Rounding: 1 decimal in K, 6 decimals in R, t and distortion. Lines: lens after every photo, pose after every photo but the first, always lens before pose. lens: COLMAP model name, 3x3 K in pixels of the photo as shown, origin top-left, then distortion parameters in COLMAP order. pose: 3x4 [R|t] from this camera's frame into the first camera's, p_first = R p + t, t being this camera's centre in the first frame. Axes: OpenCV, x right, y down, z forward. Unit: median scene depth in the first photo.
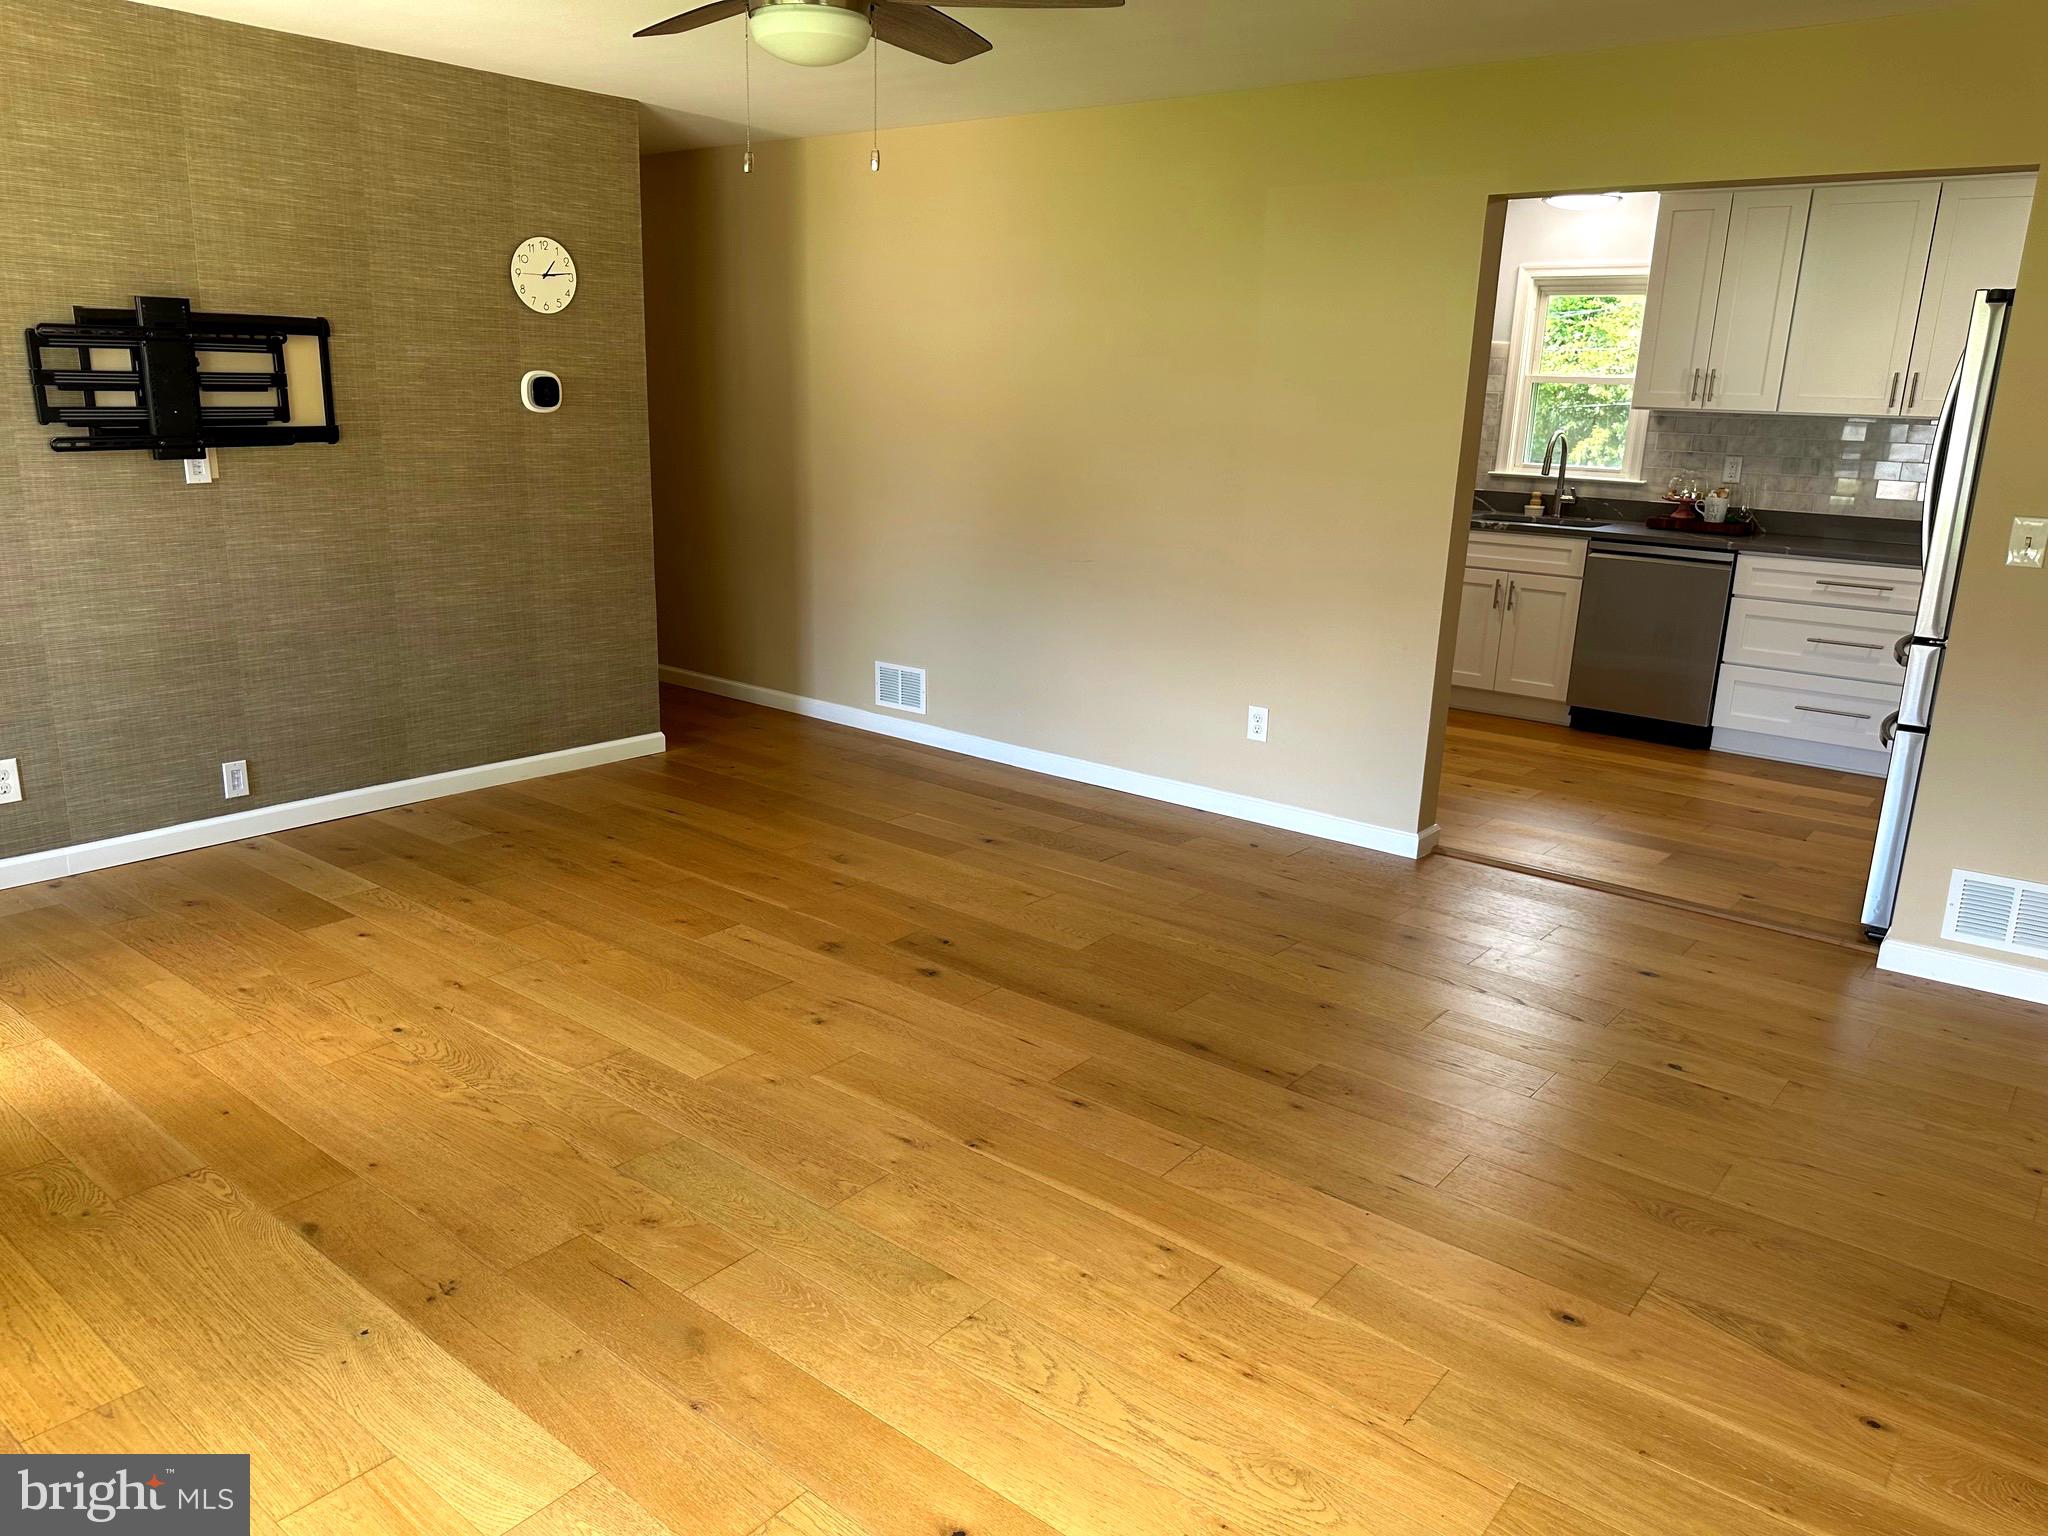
lens RADIAL K [[1462.0, 0, 1024.1], [0, 1462.0, 756.3], [0, 0, 1]] dist [0.063373, -0.059681]
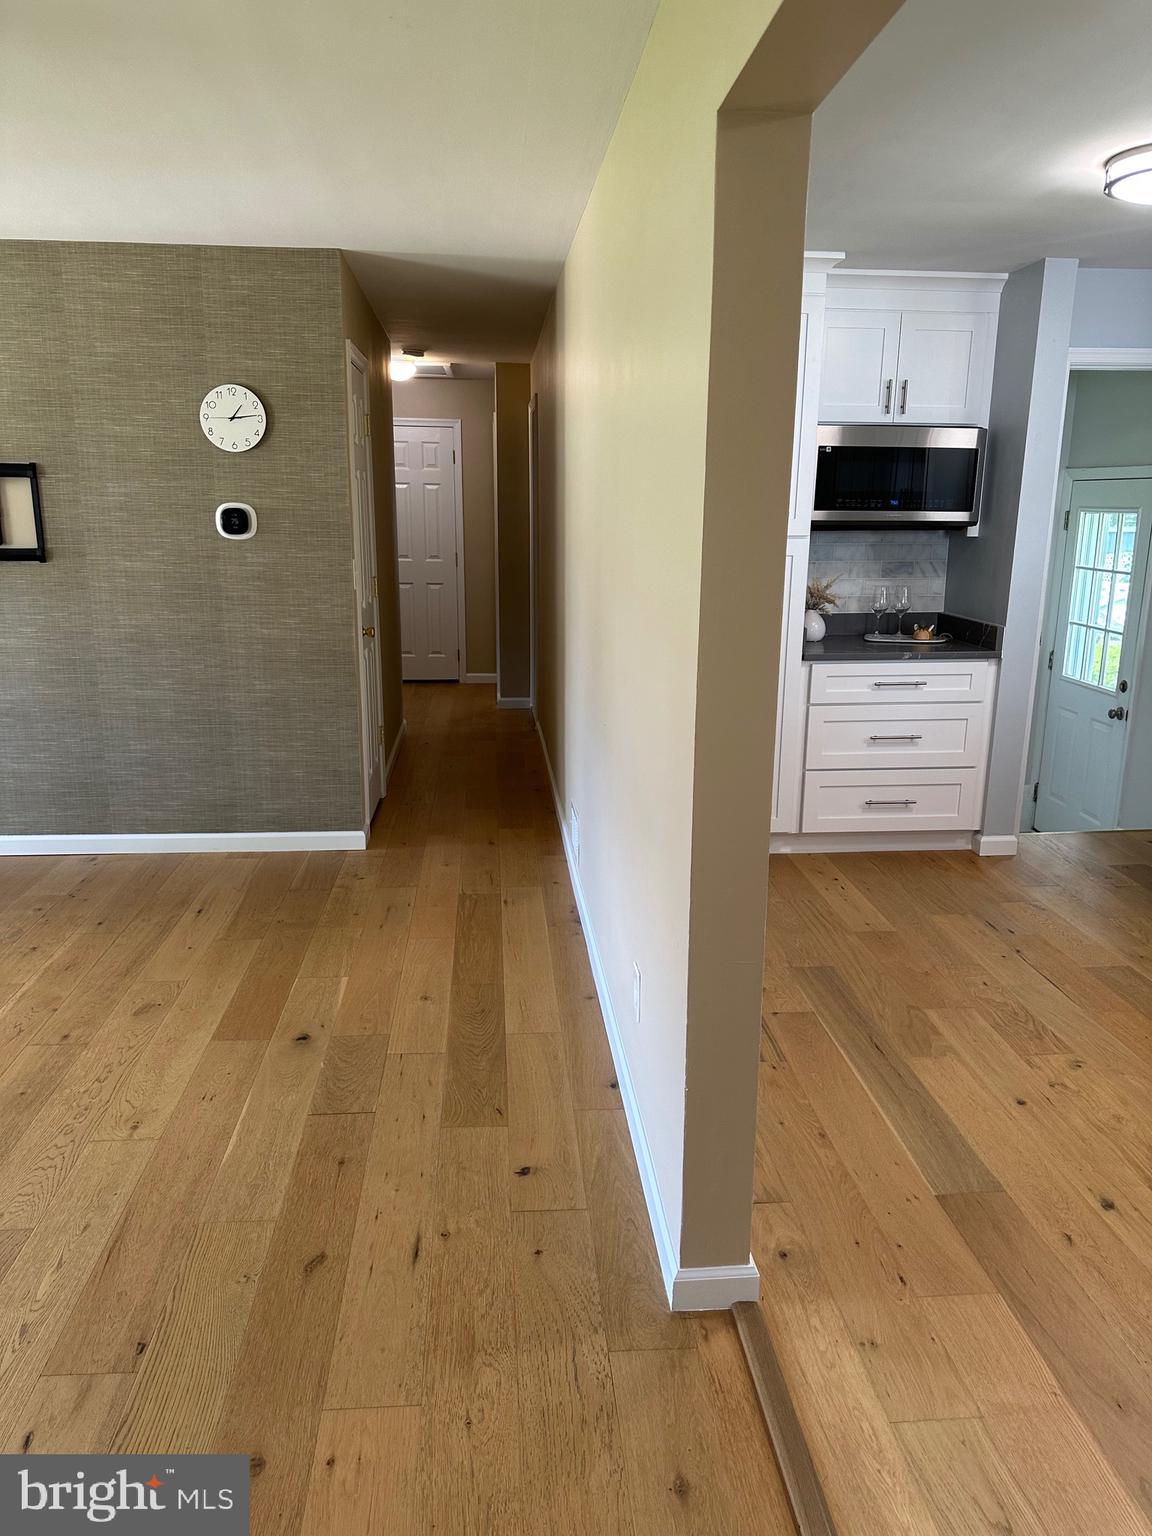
lens RADIAL K [[1073.8, 0, 576.0], [0, 1073.8, 768.0], [0, 0, 1]] dist [0.046793, -0.060946]
pose [[0.696005, 0.149094, -0.702387, 0.656625], [-0.170687, 0.984519, 0.039845, -0.193616], [0.697455, 0.092156, 0.710679, 0.856383]]
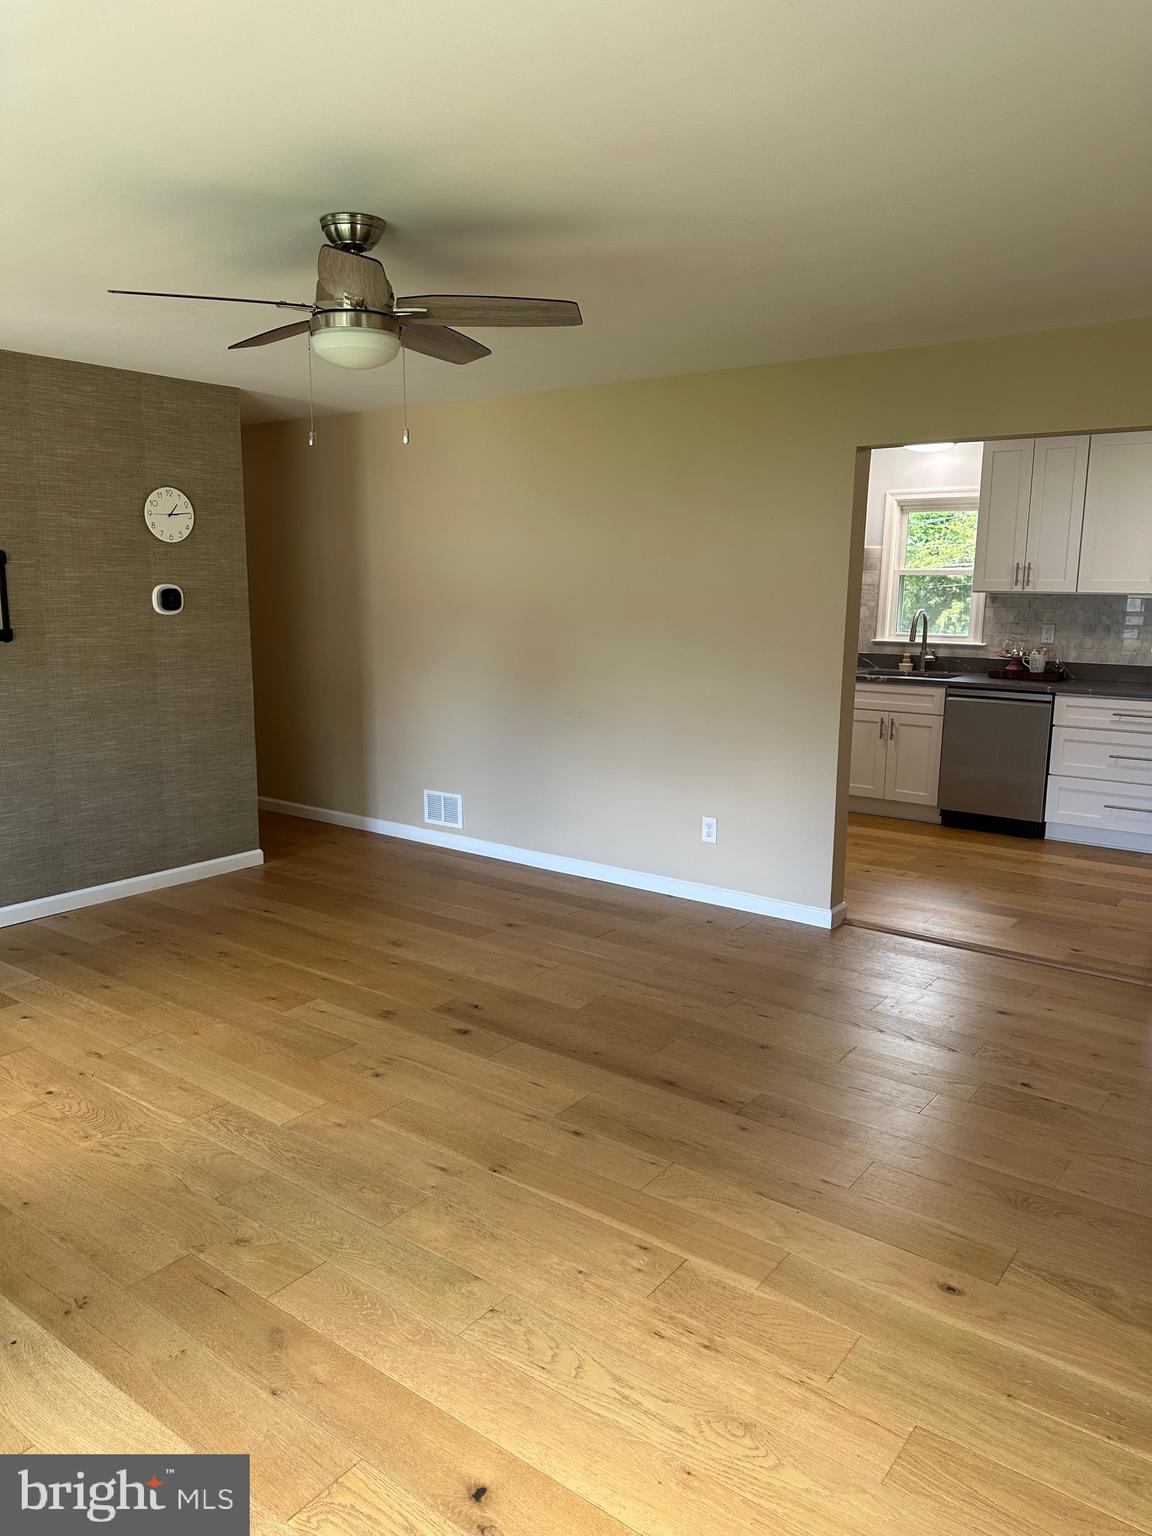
lens RADIAL K [[1096.5, 0, 576.0], [0, 1096.5, 768.0], [0, 0, 1]] dist [0.063373, -0.059681]
pose [[0.999147, -0.027588, 0.030714, 0.012622], [0.029857, 0.996657, -0.076050, -0.009213], [-0.028513, 0.076902, 0.996631, -0.002540]]
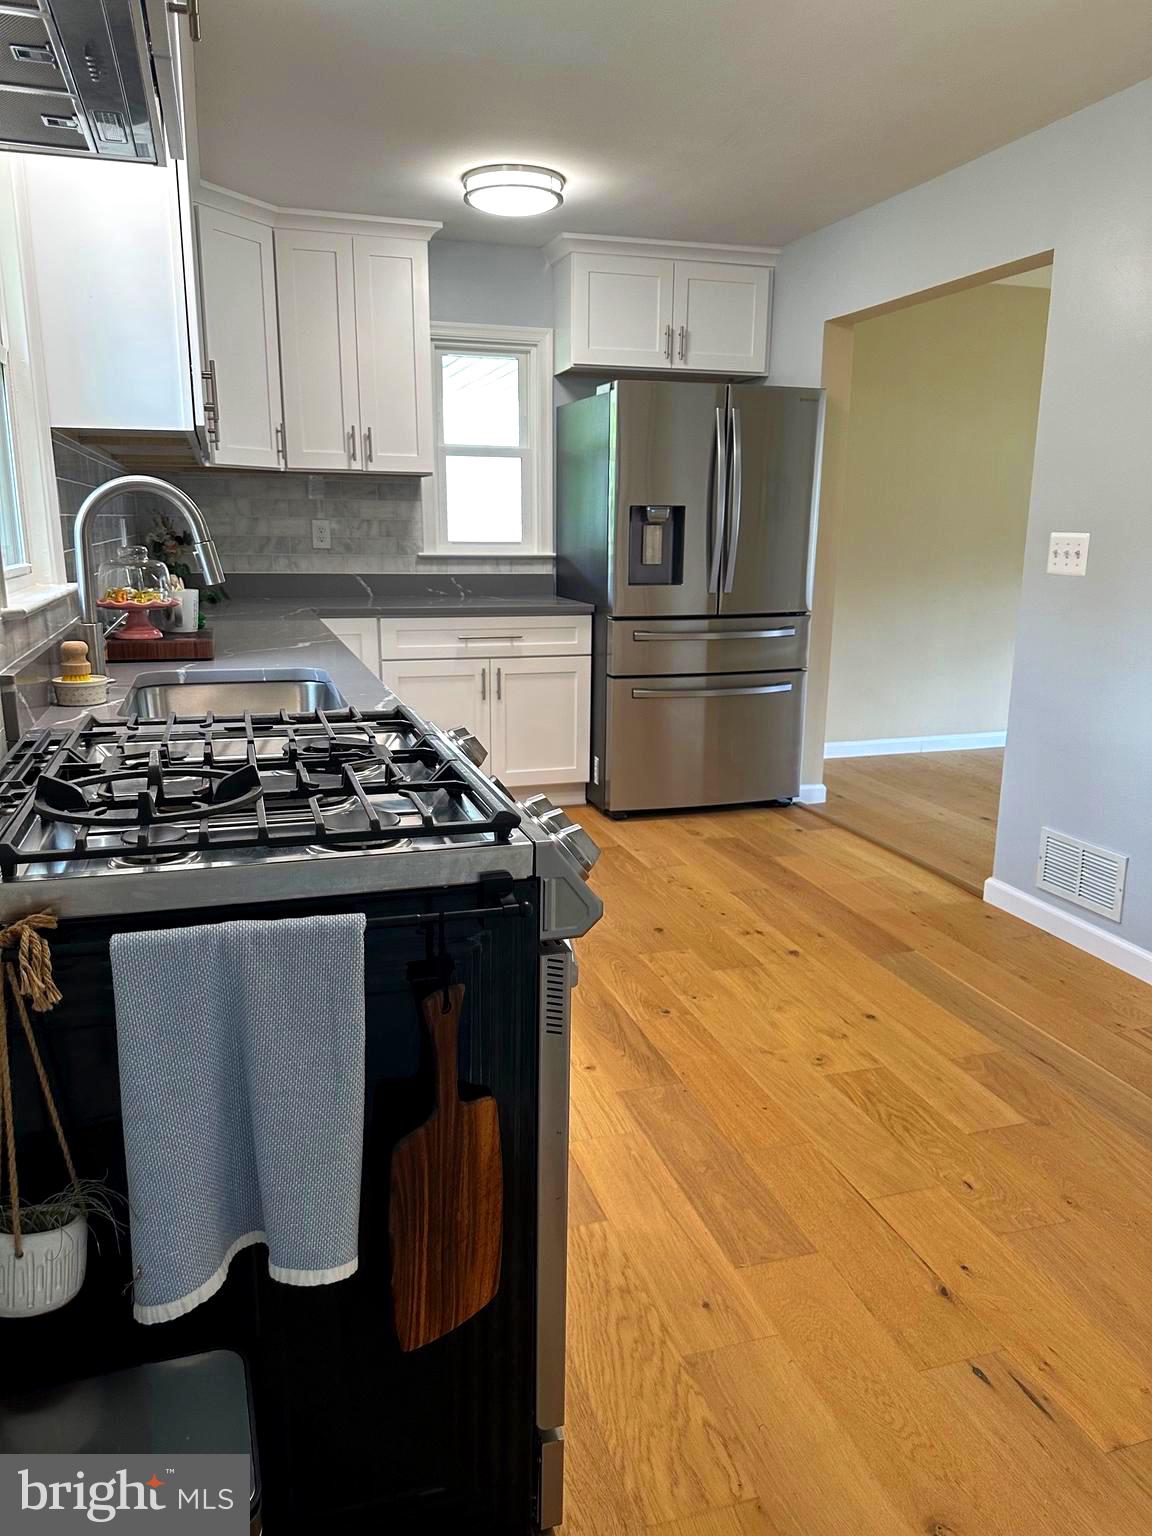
lens RADIAL K [[1096.5, 0, 576.0], [0, 1096.5, 768.0], [0, 0, 1]] dist [0.063373, -0.059681]
pose [[-0.842474, -0.160091, 0.514402, 0.189791], [0.103567, 0.888892, 0.446257, -0.501974], [-0.528689, 0.429235, -0.732288, 2.206695]]
